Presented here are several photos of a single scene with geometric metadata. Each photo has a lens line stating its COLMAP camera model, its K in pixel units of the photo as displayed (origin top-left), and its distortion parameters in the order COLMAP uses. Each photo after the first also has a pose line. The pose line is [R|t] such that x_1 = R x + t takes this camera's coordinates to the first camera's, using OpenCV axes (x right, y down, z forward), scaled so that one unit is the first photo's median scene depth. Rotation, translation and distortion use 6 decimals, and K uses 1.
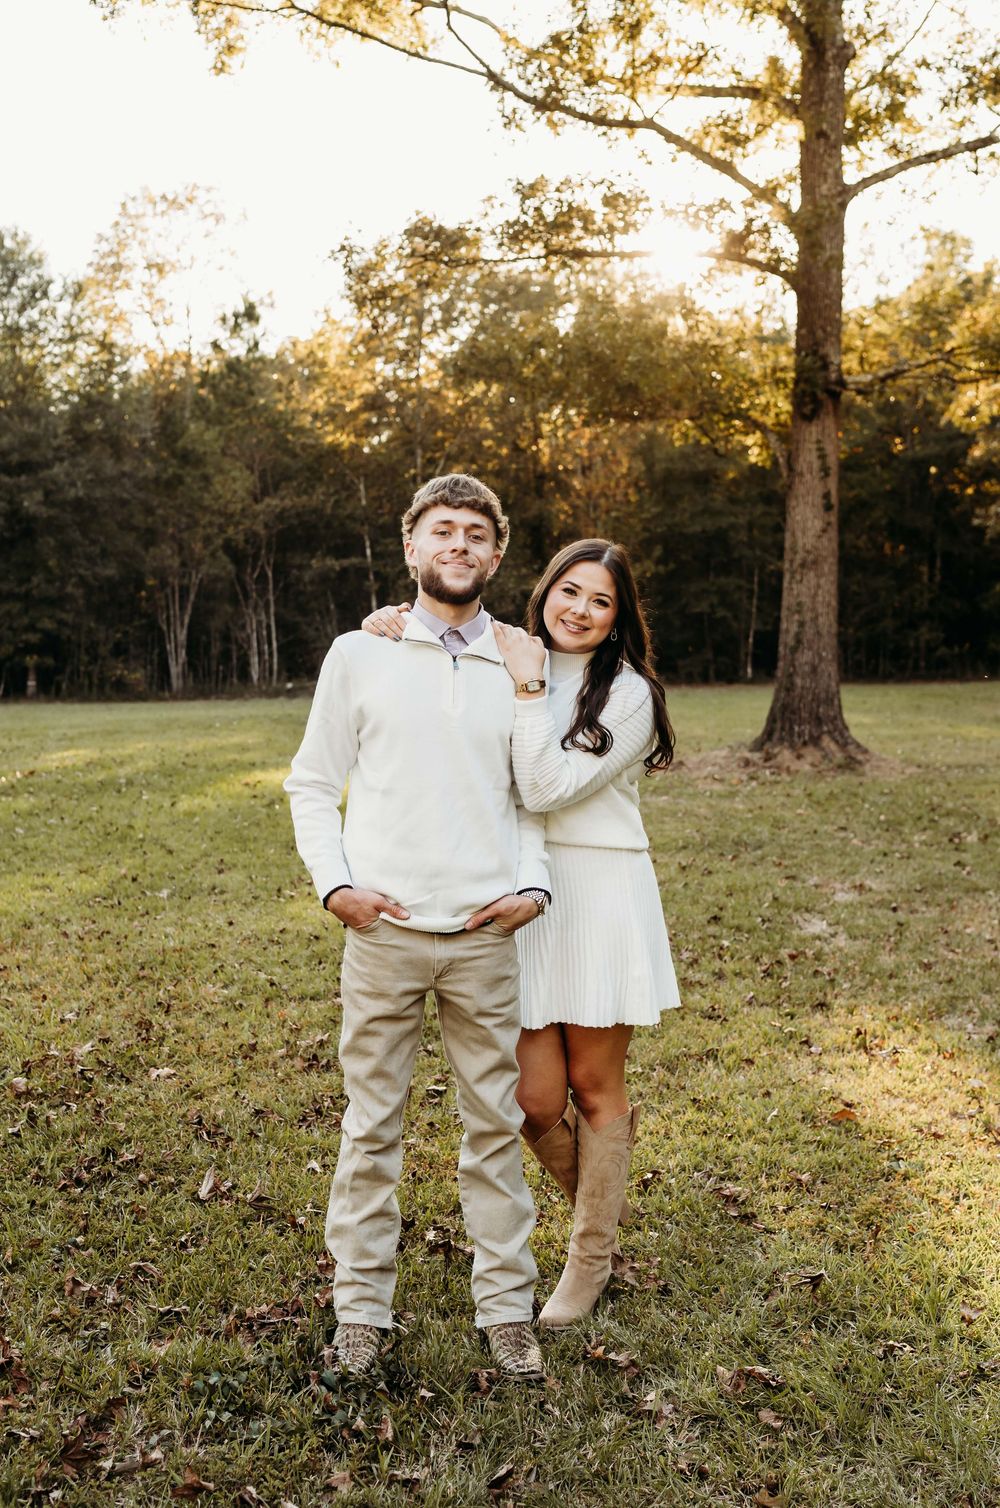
lens RADIAL K [[1534.3, 0, 539.2], [0, 1534.3, 771.4], [0, 0, 1]] dist [0.003118, 0.000000]
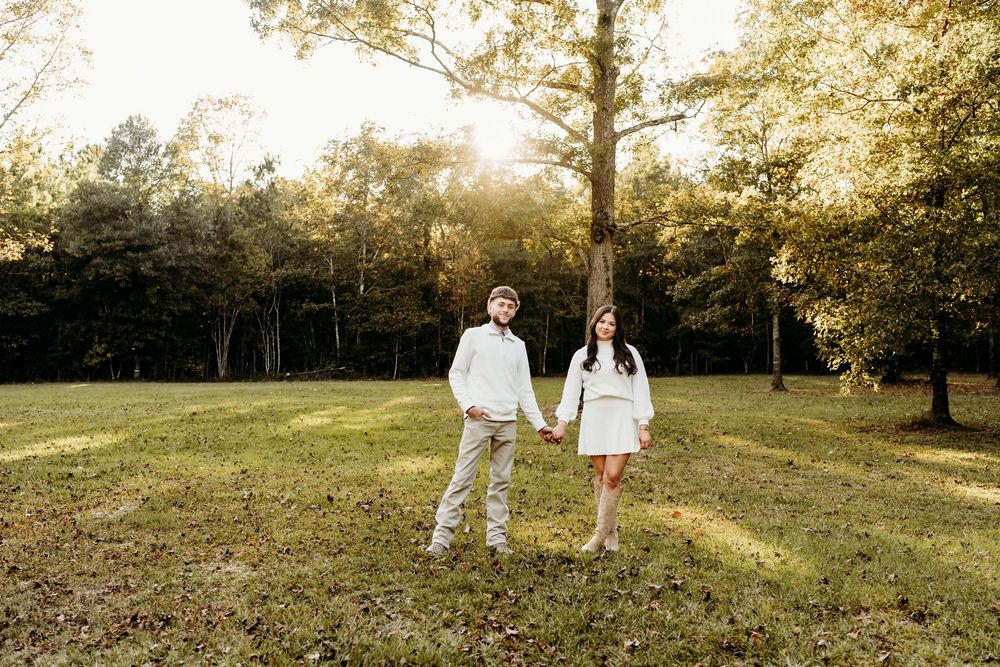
lens RADIAL K [[1017.4, 0, 499.5], [0, 1017.4, 333.2], [0, 0, 1]] dist [0.003118, 0.000000]
pose [[0.989323, 0.019111, 0.144479, -0.096579], [-0.002960, 0.993795, -0.111184, 0.027243], [-0.145707, 0.109570, 0.983242, -0.196237]]
